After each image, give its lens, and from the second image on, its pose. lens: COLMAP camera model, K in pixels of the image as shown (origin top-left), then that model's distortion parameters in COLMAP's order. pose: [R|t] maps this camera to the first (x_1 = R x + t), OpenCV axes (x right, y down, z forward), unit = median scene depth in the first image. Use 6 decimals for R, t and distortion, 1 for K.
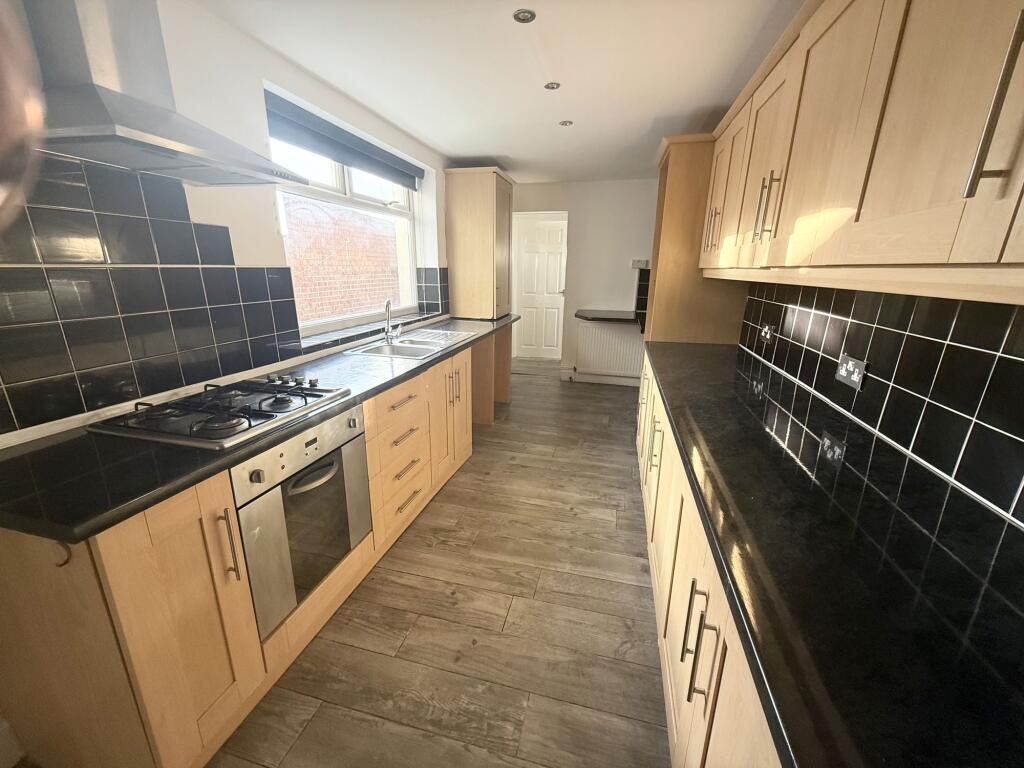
lens RADIAL K [[406.8, 0, 514.2], [0, 406.8, 385.1], [0, 0, 1]] dist [-0.000140, -0.000436]
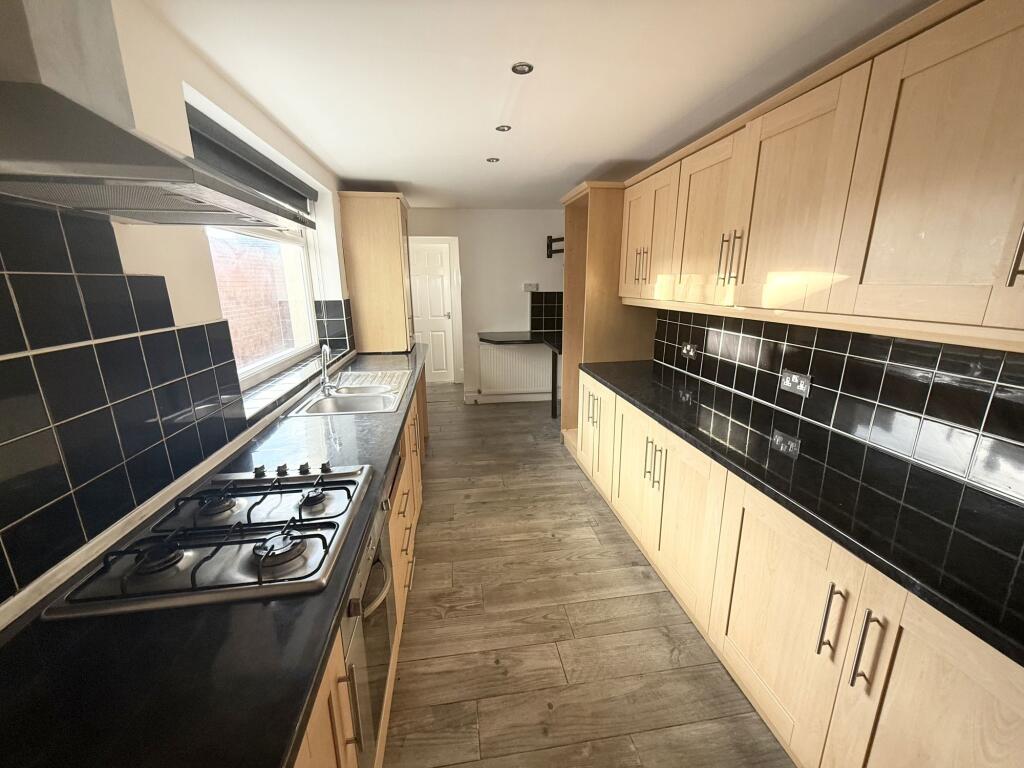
lens RADIAL K [[406.8, 0, 514.6], [0, 406.8, 385.2], [0, 0, 1]] dist [-0.000140, -0.000436]
pose [[0.922747, -0.113676, 0.368261, -0.391714], [0.125113, 0.992116, -0.007246, -0.104257], [-0.364534, 0.052761, 0.929694, 0.093383]]
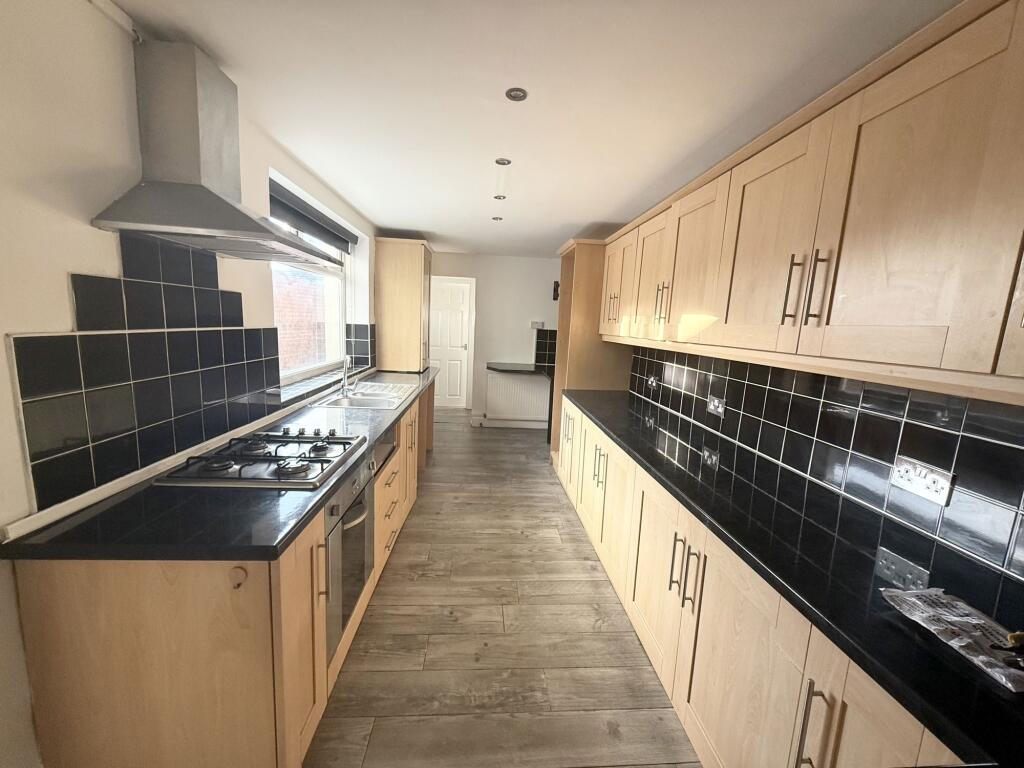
lens RADIAL K [[406.8, 0, 514.6], [0, 406.8, 385.1], [0, 0, 1]] dist [-0.000140, -0.000436]
pose [[0.949211, -0.015936, 0.314238, -0.337305], [0.053530, 0.992336, -0.111372, 0.015563], [-0.310055, 0.122536, 0.942789, -0.211177]]
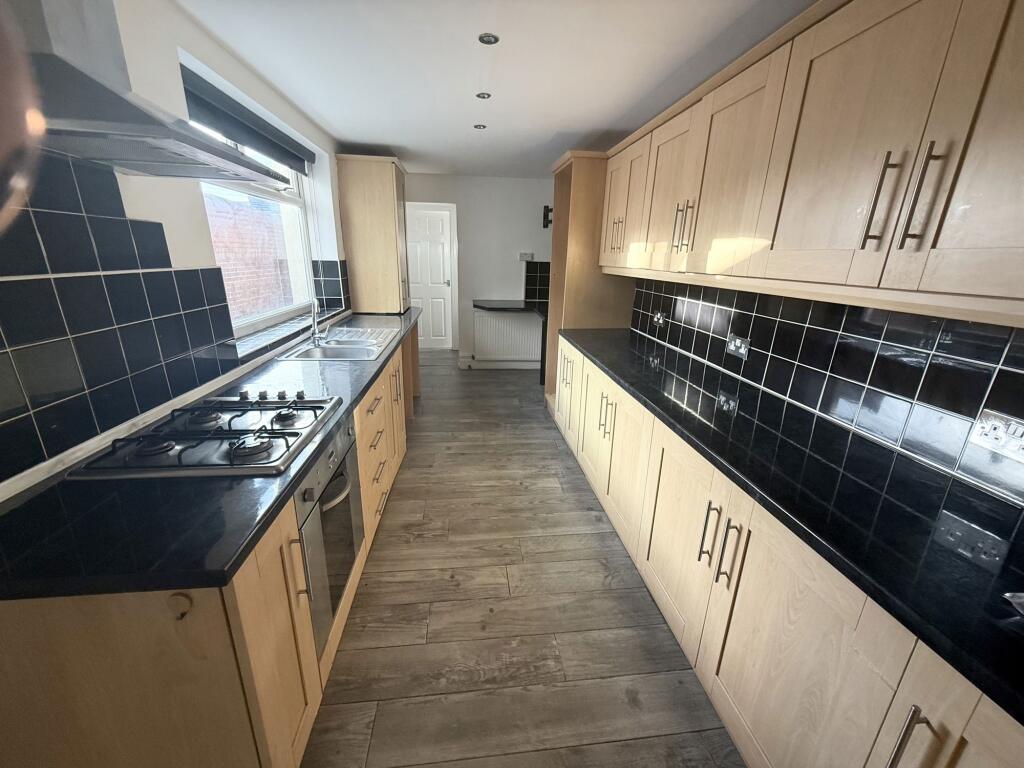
lens RADIAL K [[406.8, 0, 514.4], [0, 406.8, 385.3], [0, 0, 1]] dist [-0.000140, -0.000436]
pose [[0.935829, -0.097259, 0.338769, -0.317992], [0.085517, 0.995109, 0.049454, -0.029018], [-0.341922, -0.017310, 0.939569, -0.053094]]
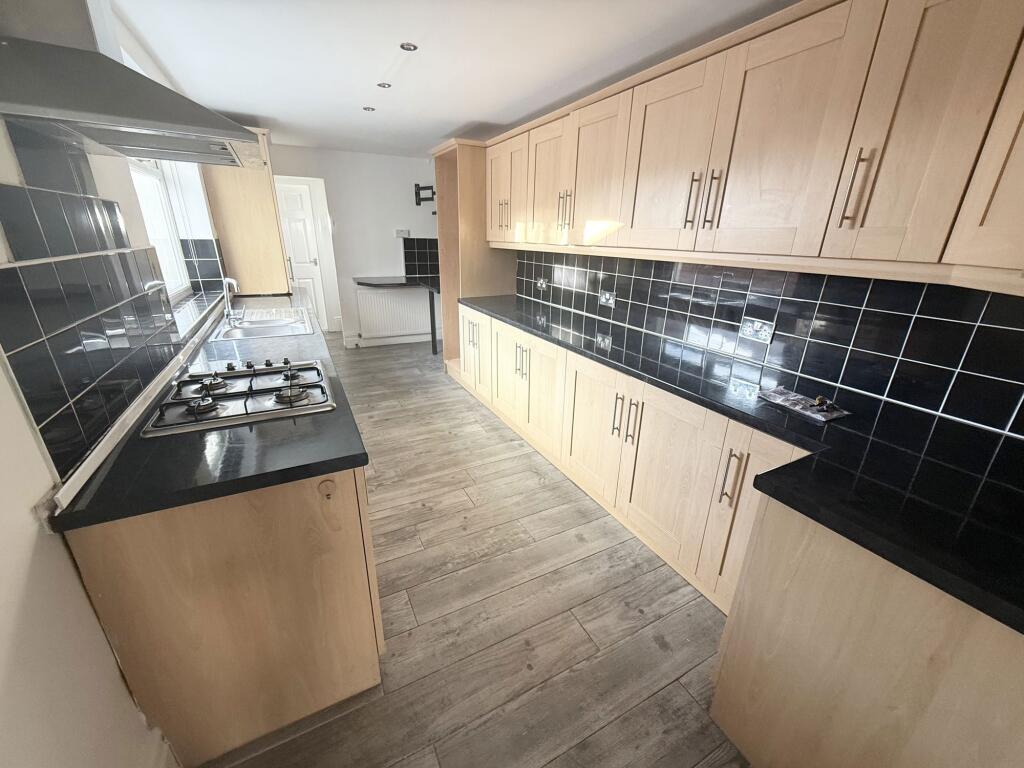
lens RADIAL K [[406.8, 0, 514.7], [0, 406.8, 385.5], [0, 0, 1]] dist [-0.000140, -0.000436]
pose [[0.747735, -0.229144, 0.623206, -0.665297], [0.175537, 0.973392, 0.147289, 0.004531], [-0.640375, -0.000738, 0.768062, -0.176224]]
